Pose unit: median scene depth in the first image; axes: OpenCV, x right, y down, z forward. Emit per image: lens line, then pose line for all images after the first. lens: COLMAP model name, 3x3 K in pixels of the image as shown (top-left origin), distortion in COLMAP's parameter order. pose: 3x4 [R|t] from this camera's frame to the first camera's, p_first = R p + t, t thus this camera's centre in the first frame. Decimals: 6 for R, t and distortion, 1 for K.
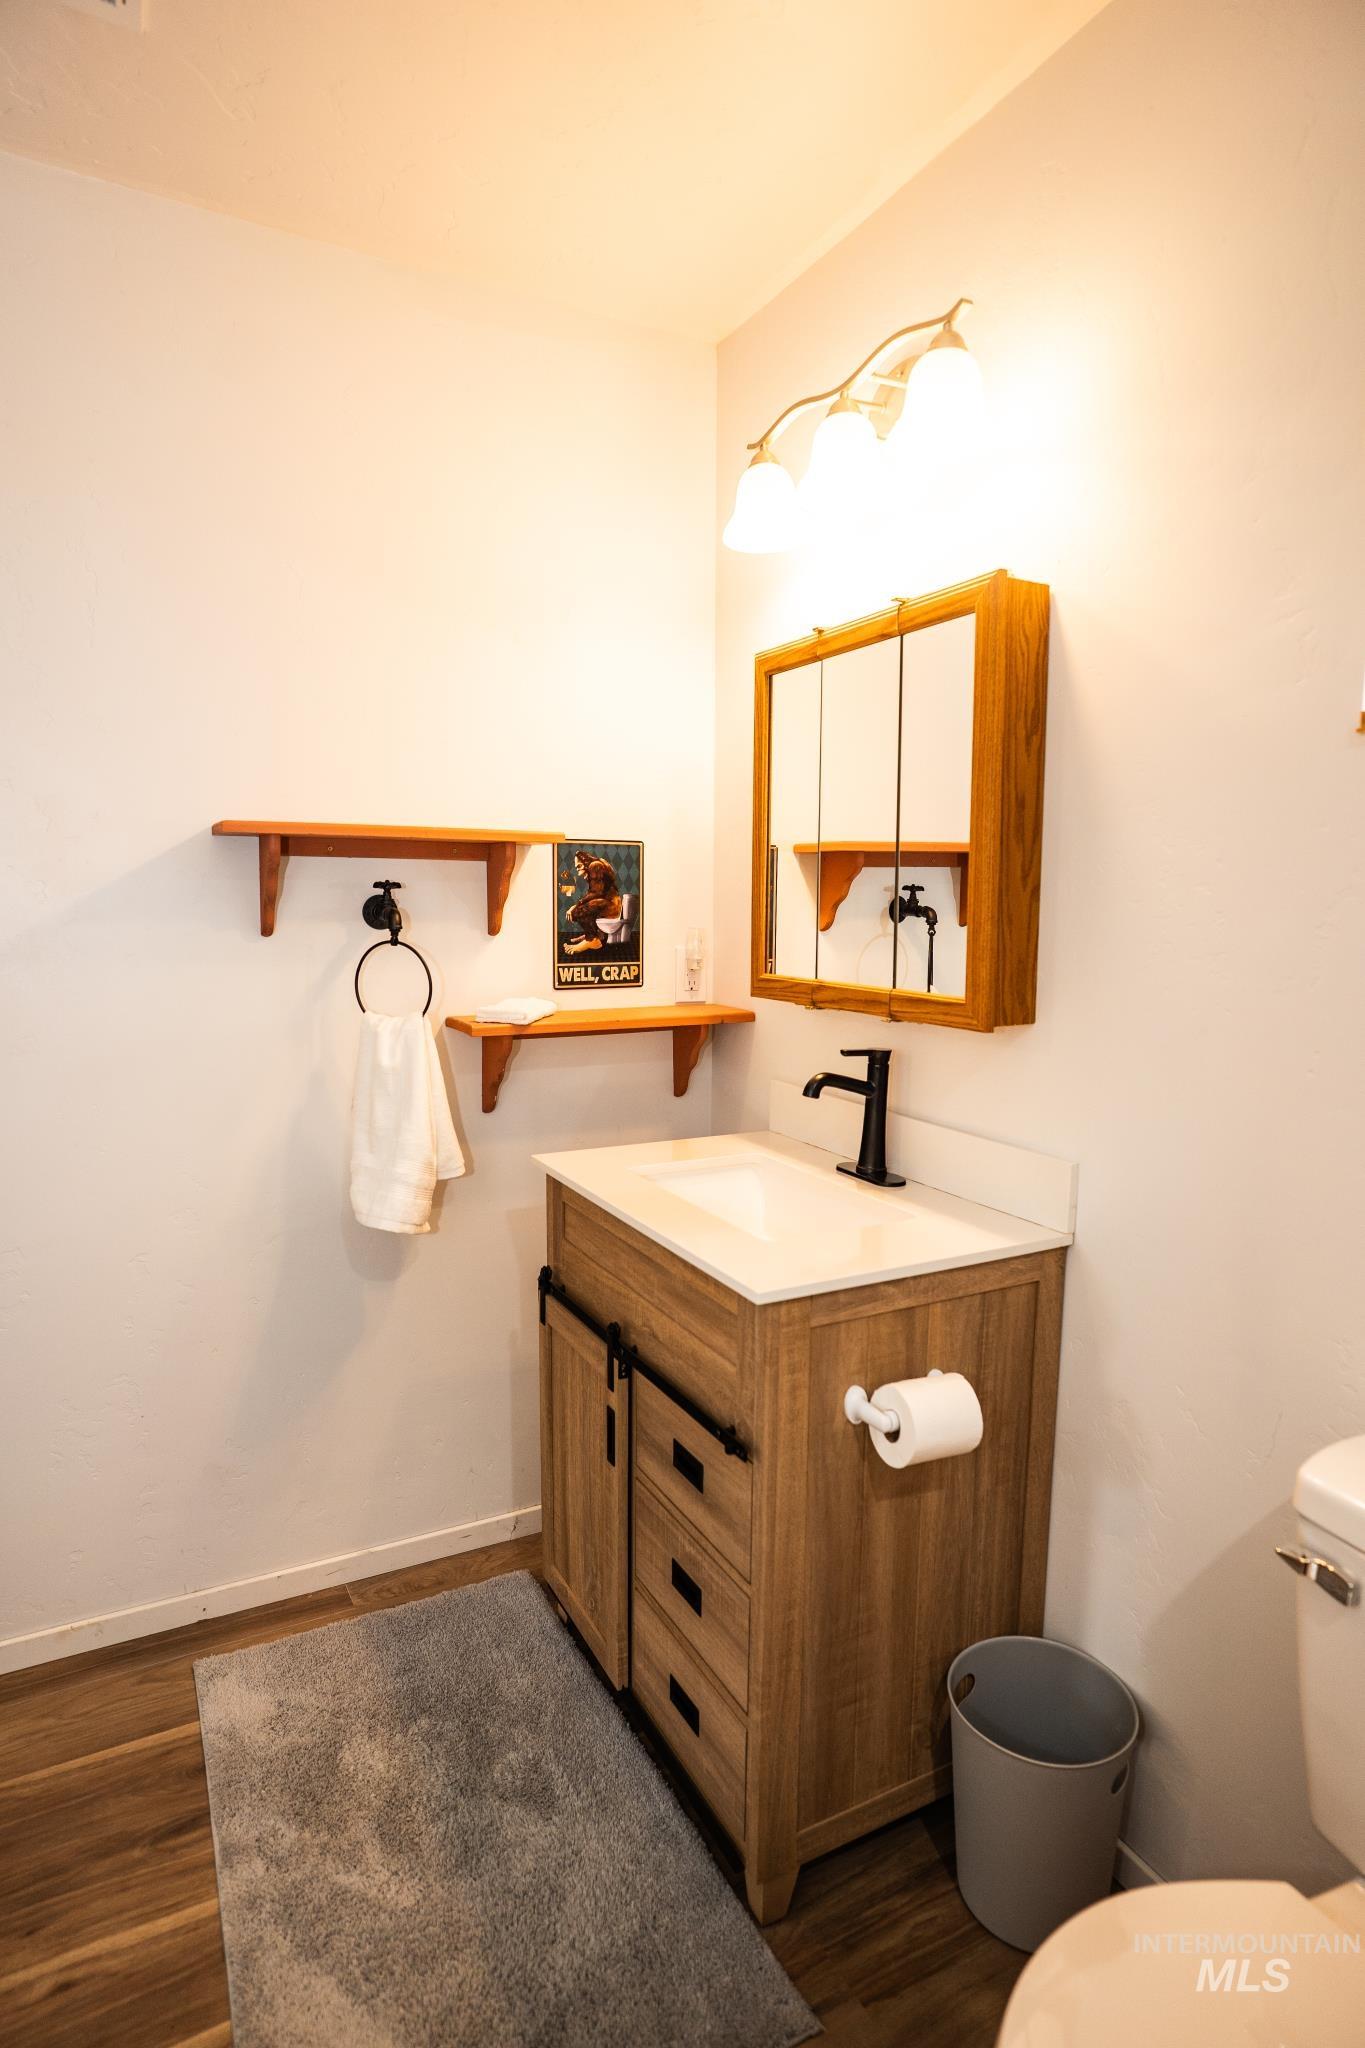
lens RADIAL K [[1125.4, 0, 702.7], [0, 1125.4, 1025.3], [0, 0, 1]] dist [-0.015066, 0.000207]
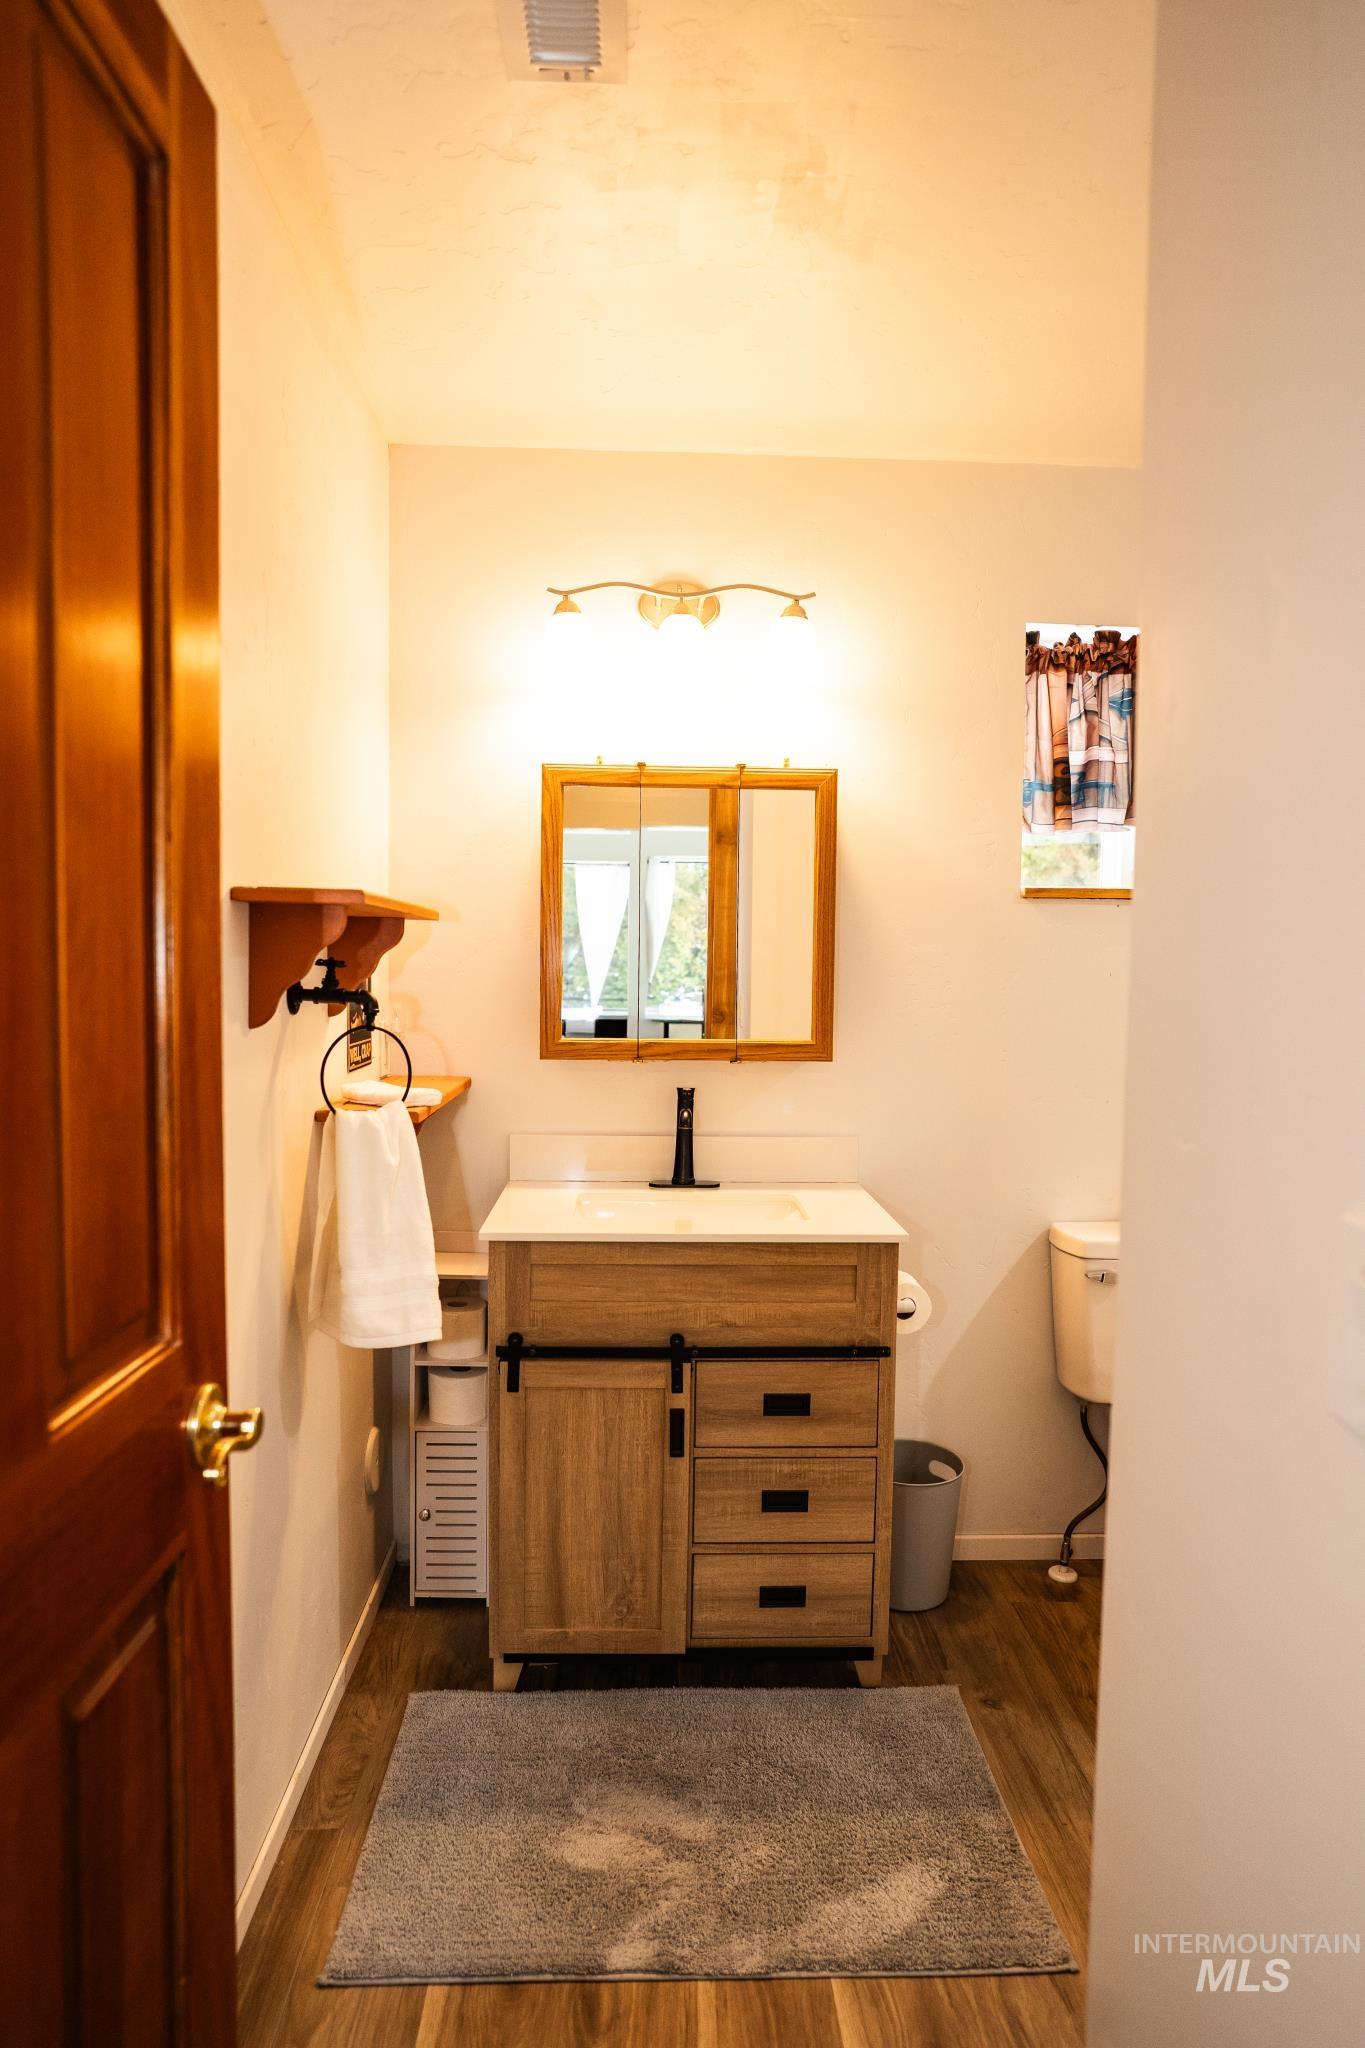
lens RADIAL K [[1125.4, 0, 699.1], [0, 1125.4, 1027.8], [0, 0, 1]] dist [-0.015066, 0.000207]
pose [[0.454195, -0.056476, 0.889110, -1.094324], [0.097372, 0.995157, 0.013471, -0.069390], [-0.885565, 0.080456, 0.457495, 0.408290]]
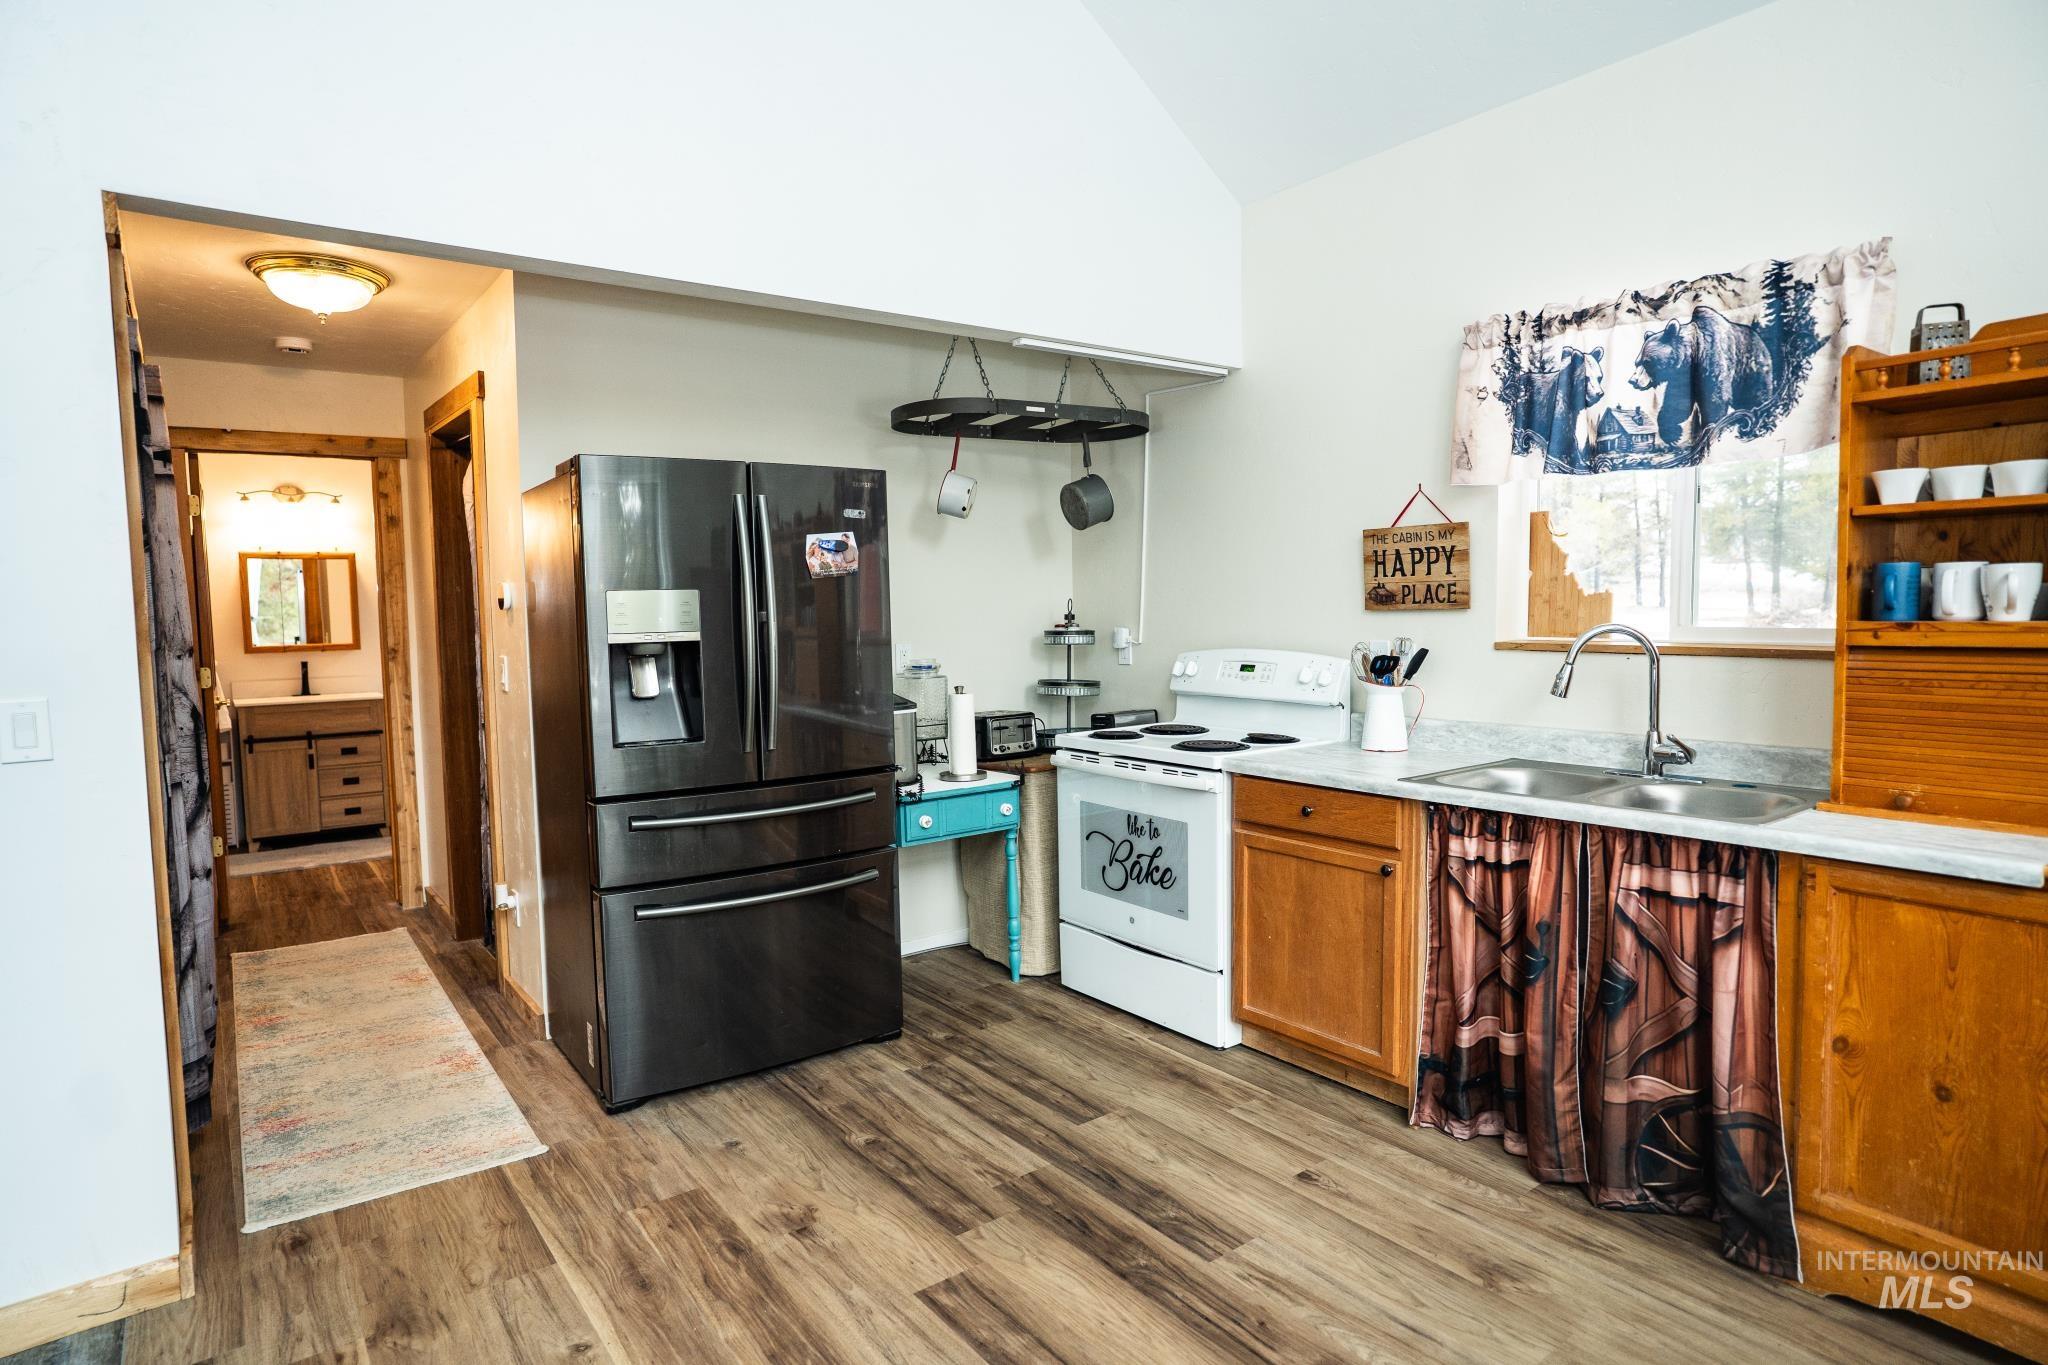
lens RADIAL K [[1125.4, 0, 1020.0], [0, 1125.4, 678.8], [0, 0, 1]] dist [-0.015066, 0.000207]
pose [[-0.113425, -0.078243, 0.990461, -4.158504], [0.134579, 0.986497, 0.093342, 0.053645], [-0.984390, 0.143882, -0.101363, -1.054586]]
